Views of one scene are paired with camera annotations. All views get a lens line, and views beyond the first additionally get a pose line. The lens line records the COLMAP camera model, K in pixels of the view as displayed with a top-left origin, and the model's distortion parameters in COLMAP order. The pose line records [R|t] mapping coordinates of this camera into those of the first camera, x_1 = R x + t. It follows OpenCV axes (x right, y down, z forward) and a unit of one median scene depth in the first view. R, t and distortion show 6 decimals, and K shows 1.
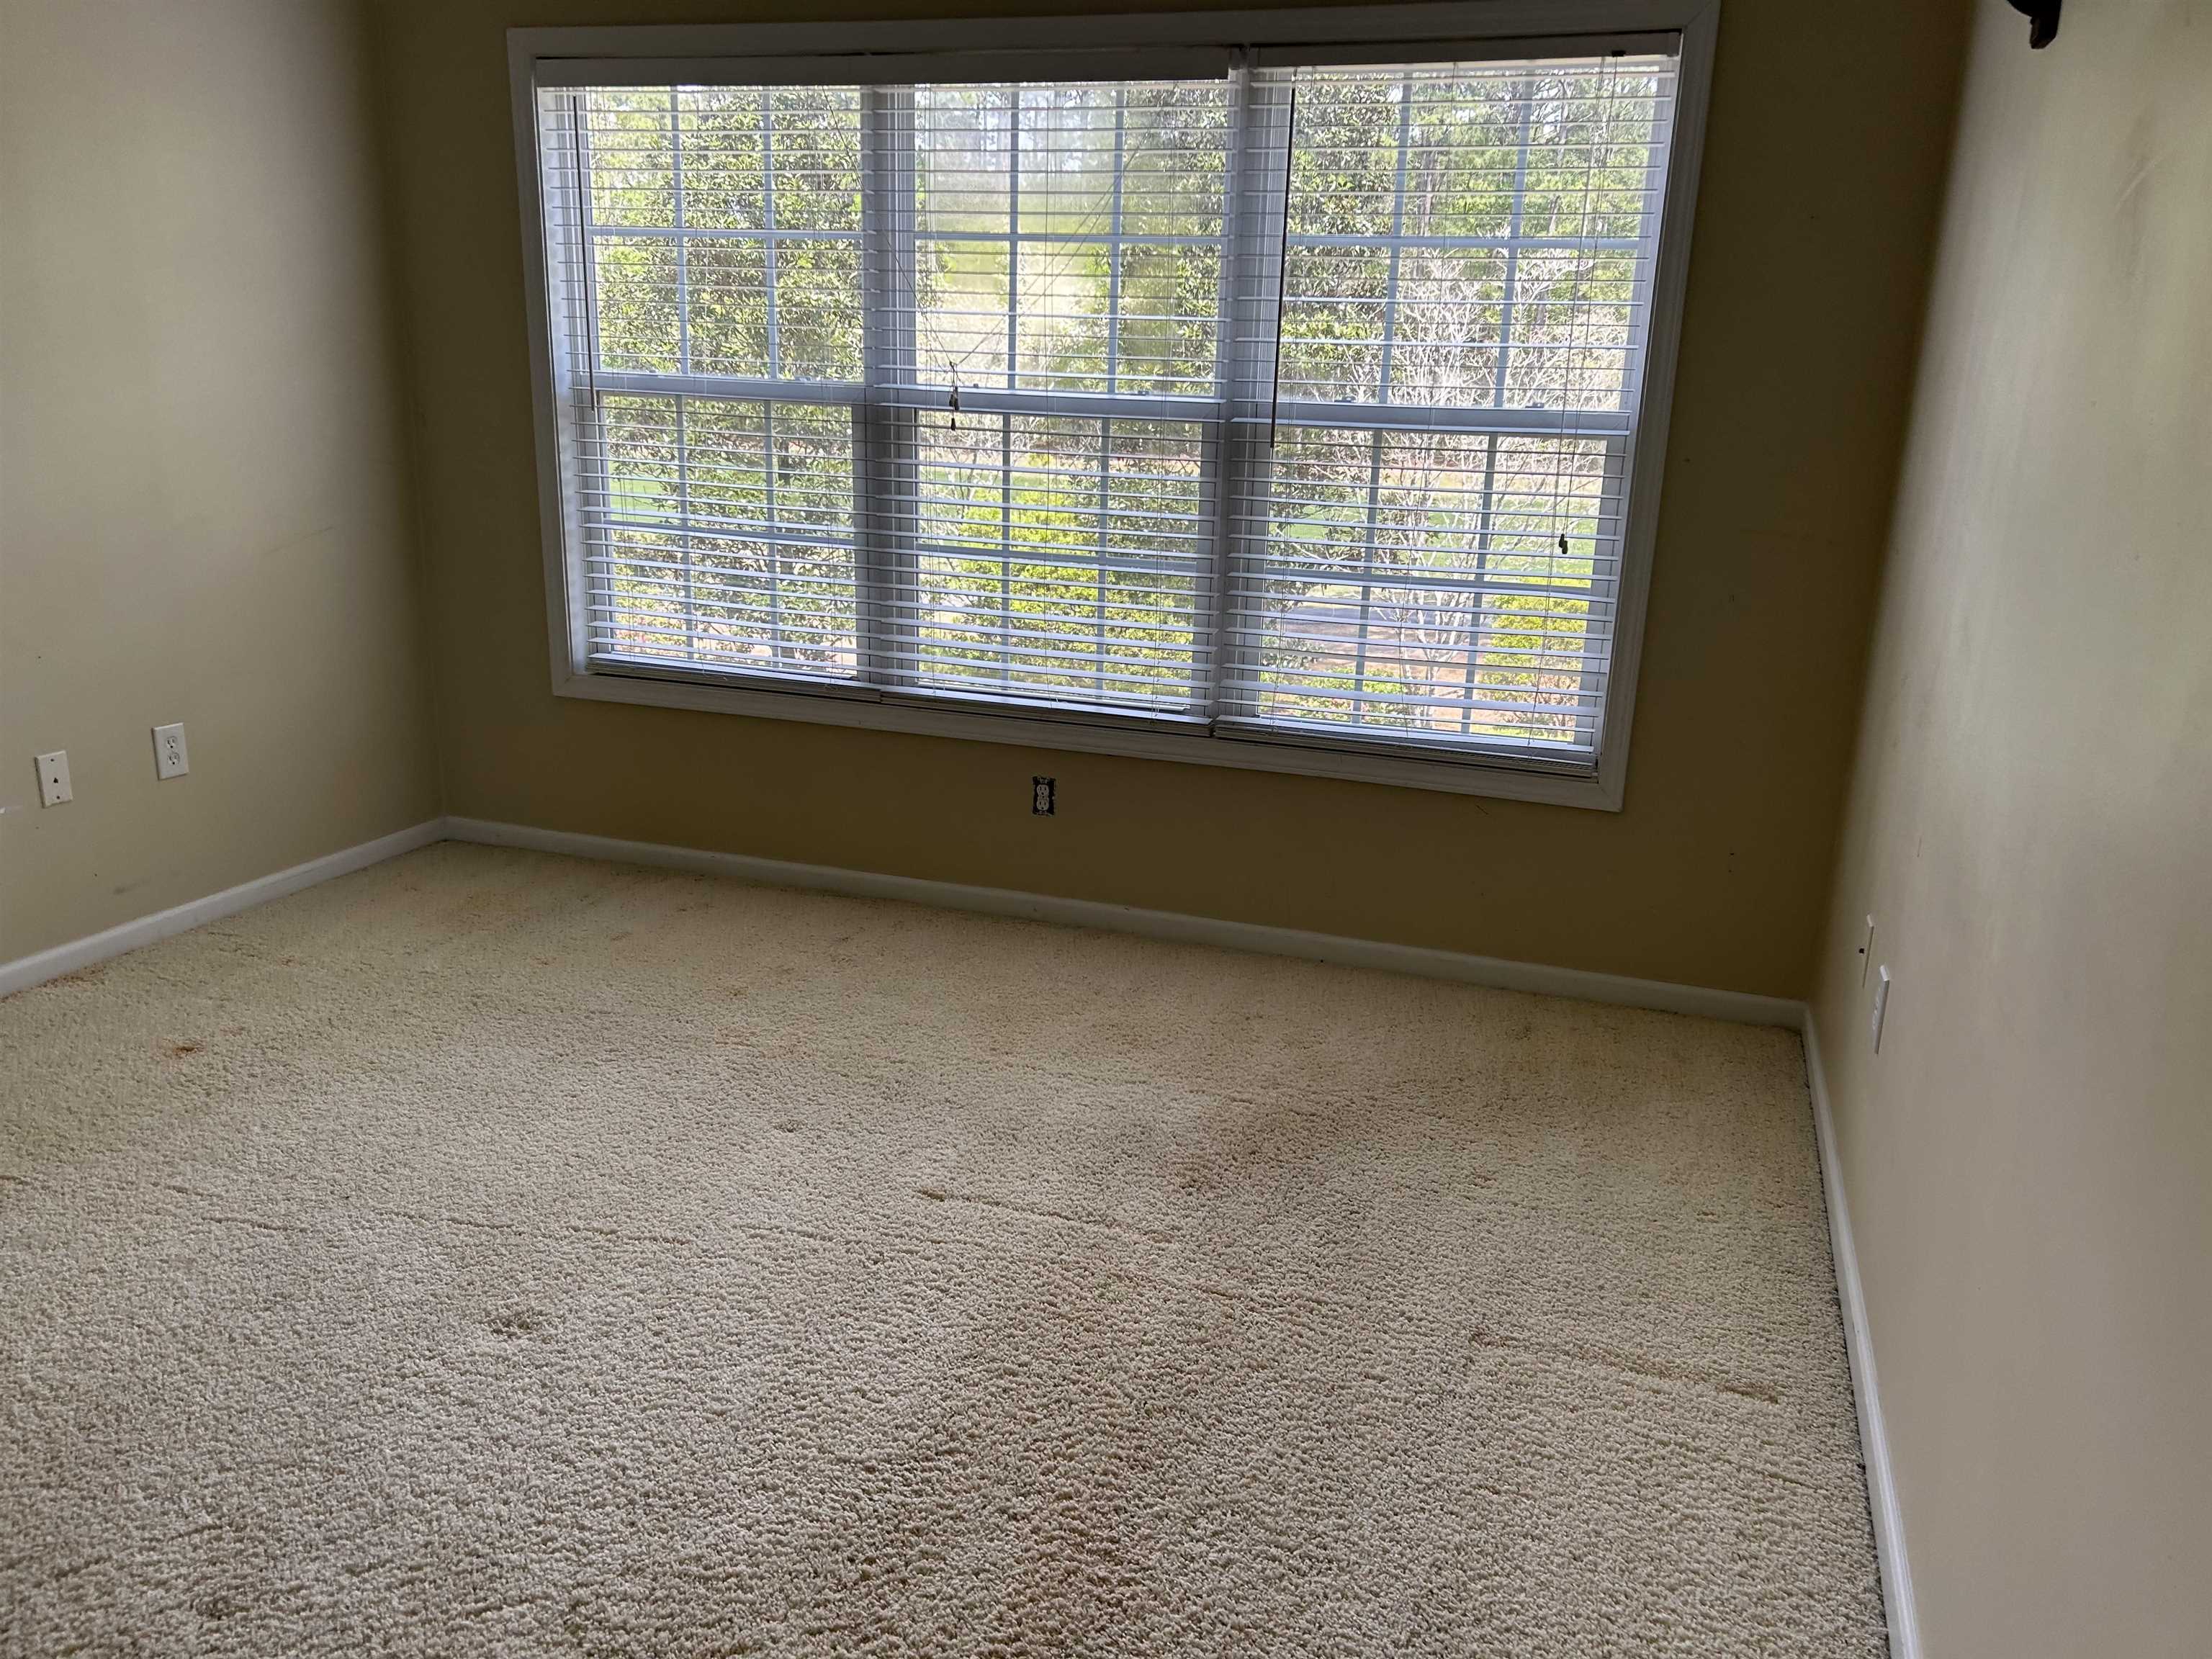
lens RADIAL K [[1661.6, 0, 1119.8], [0, 1661.6, 841.4], [0, 0, 1]] dist [0.056716, -0.060433]
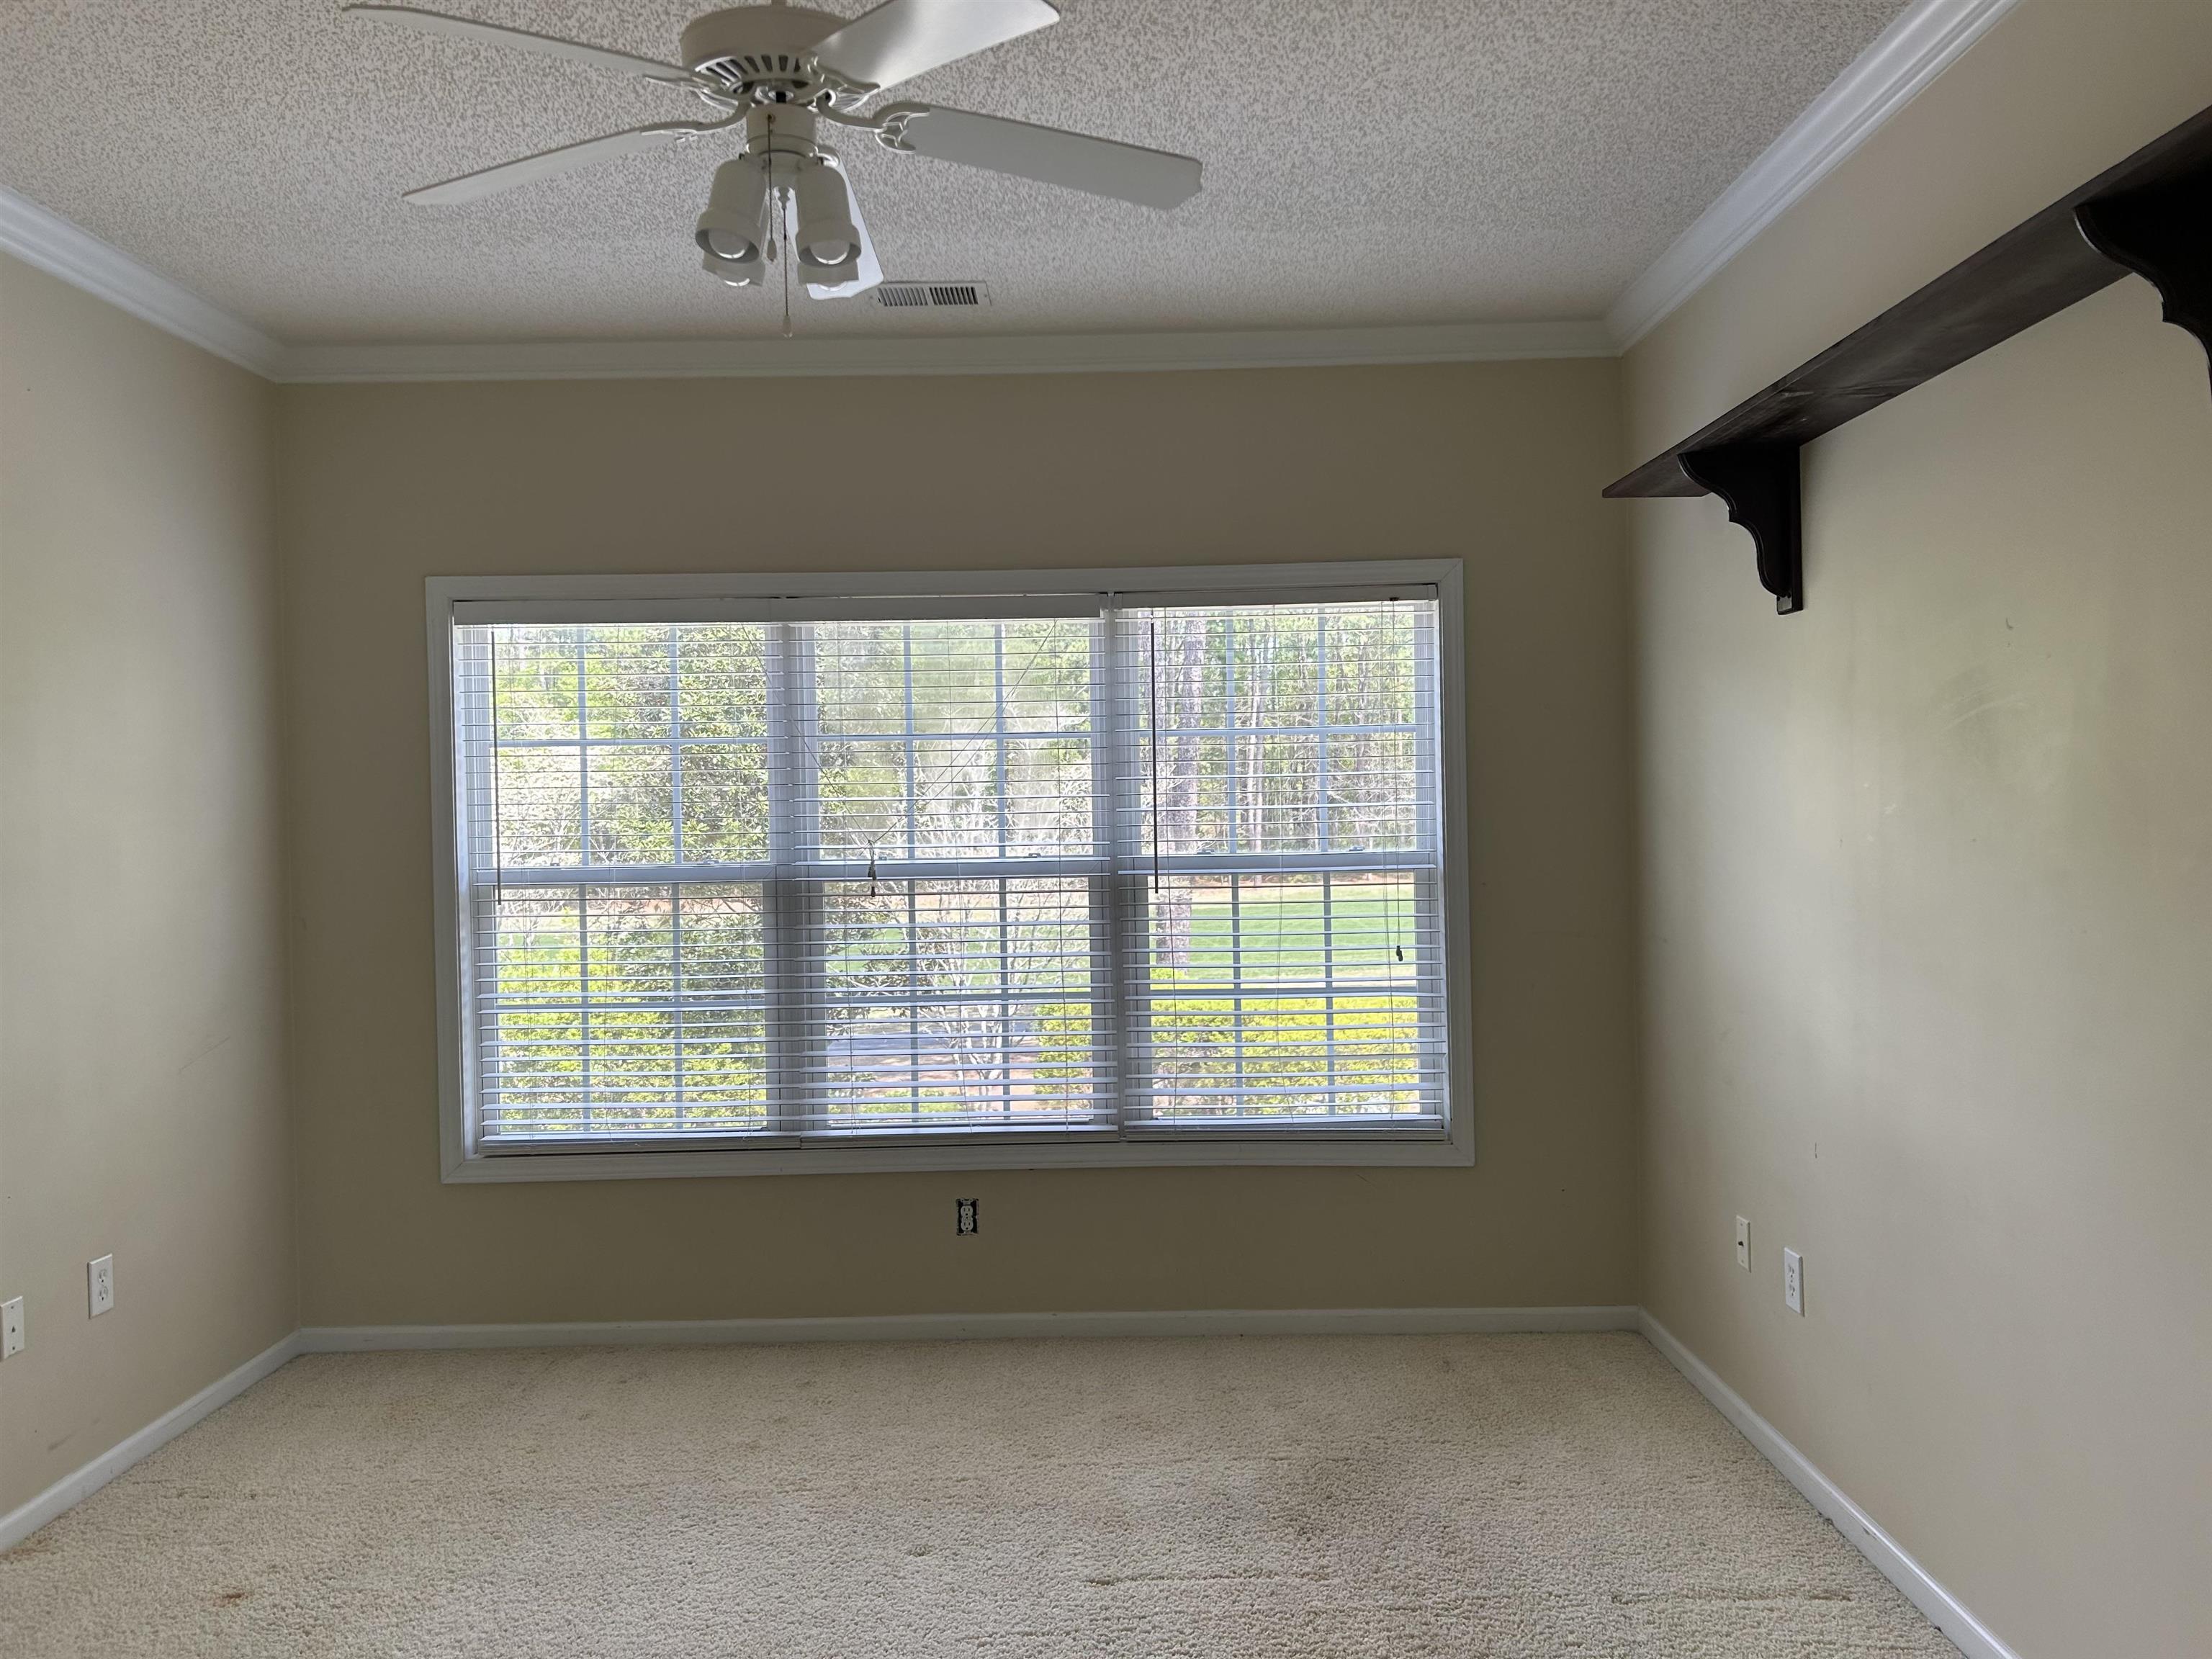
lens RADIAL K [[1661.6, 0, 1098.8], [0, 1661.6, 806.0], [0, 0, 1]] dist [0.056716, -0.060433]
pose [[0.949211, -0.050223, 0.310607, -0.326775], [0.132919, 0.958772, -0.251174, 0.000423], [-0.285186, 0.279703, 0.916753, -0.113956]]
